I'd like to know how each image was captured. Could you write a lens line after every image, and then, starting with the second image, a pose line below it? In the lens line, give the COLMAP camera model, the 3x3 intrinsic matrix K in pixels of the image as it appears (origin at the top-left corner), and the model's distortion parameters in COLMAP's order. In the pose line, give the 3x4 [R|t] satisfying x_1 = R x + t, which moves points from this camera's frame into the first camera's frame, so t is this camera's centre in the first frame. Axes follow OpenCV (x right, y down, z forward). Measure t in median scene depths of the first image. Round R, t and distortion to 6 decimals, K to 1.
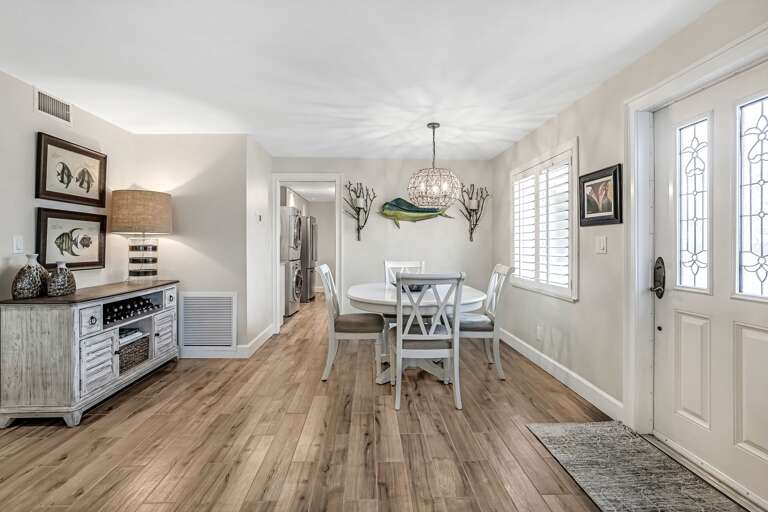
lens RADIAL K [[390.6, 0, 380.7], [0, 390.6, 243.0], [0, 0, 1]] dist [-0.005162, 0.000824]
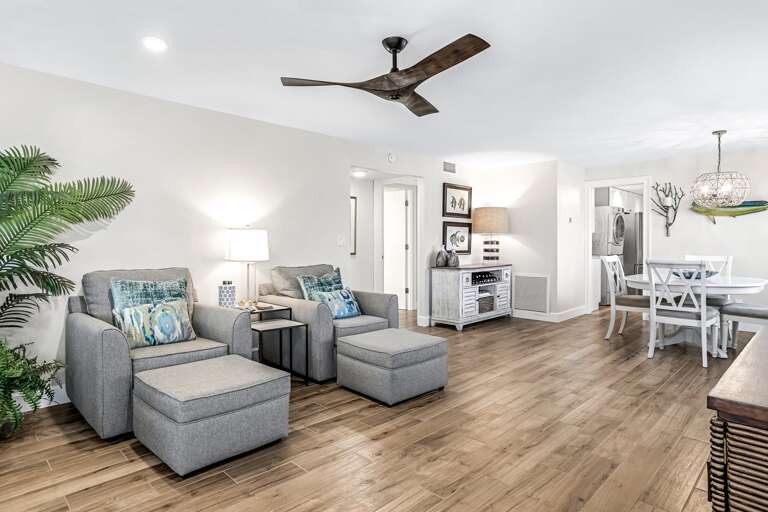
lens RADIAL K [[452.3, 0, 384.0], [0, 452.3, 256.0], [0, 0, 1]] dist [-0.001256, -0.000191]
pose [[0.708120, 0.020022, -0.705808, 0.427074], [0.004367, 0.999455, 0.032733, 0.005354], [0.706079, -0.026261, 0.707646, -0.682530]]
